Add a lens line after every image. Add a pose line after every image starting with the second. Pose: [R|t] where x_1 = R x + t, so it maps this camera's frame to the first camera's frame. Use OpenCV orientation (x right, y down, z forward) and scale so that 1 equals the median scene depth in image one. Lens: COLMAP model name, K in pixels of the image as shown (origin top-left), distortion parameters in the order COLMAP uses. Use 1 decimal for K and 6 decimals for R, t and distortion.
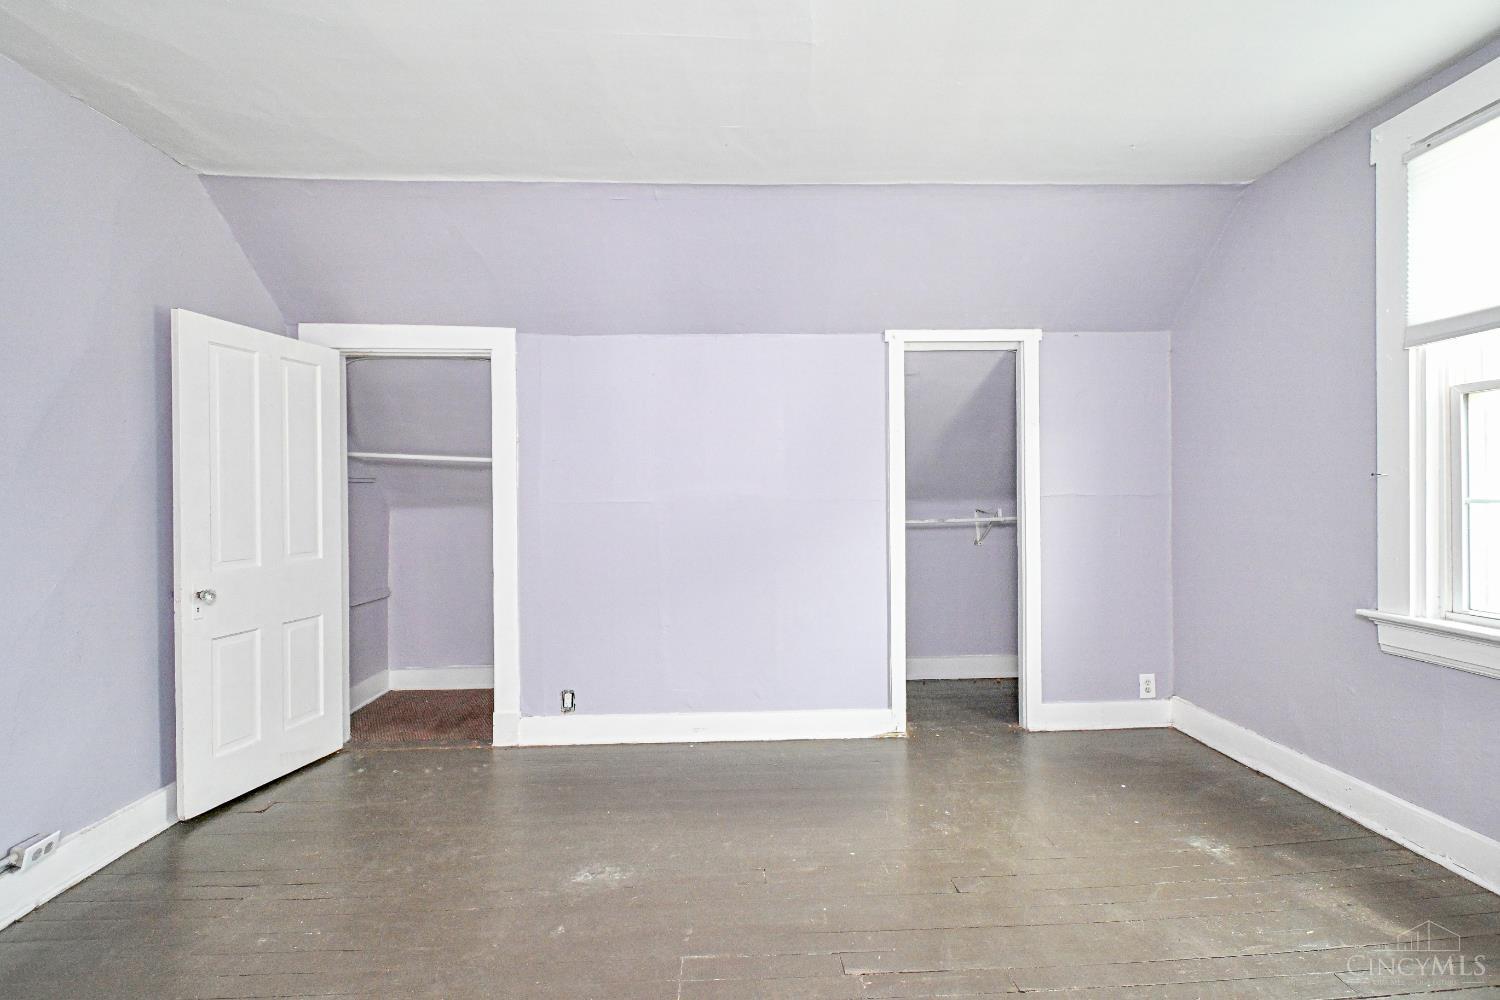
lens RADIAL K [[656.6, 0, 753.0], [0, 656.6, 496.4], [0, 0, 1]] dist [0.003542, -0.001758]
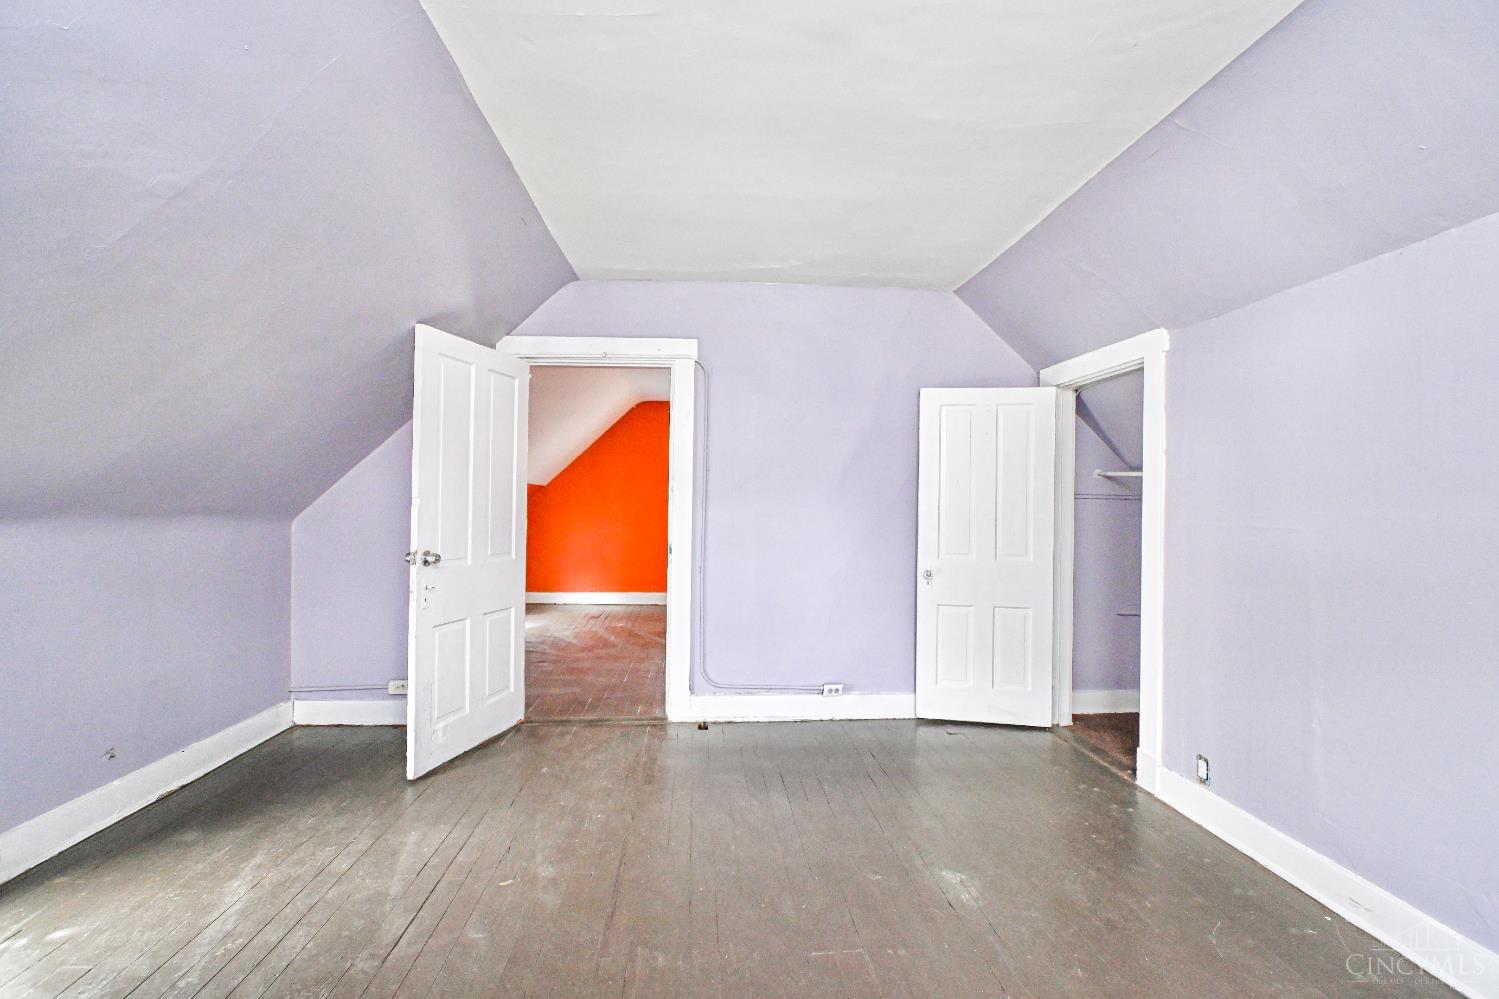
lens RADIAL K [[656.1, 0, 752.5], [0, 656.1, 495.9], [0, 0, 1]] dist [0.003542, -0.001758]
pose [[0.029246, -0.009559, -0.999527, 0.514975], [-0.017437, 0.999797, -0.010071, -0.005968], [0.999420, 0.017723, 0.029074, 0.423946]]
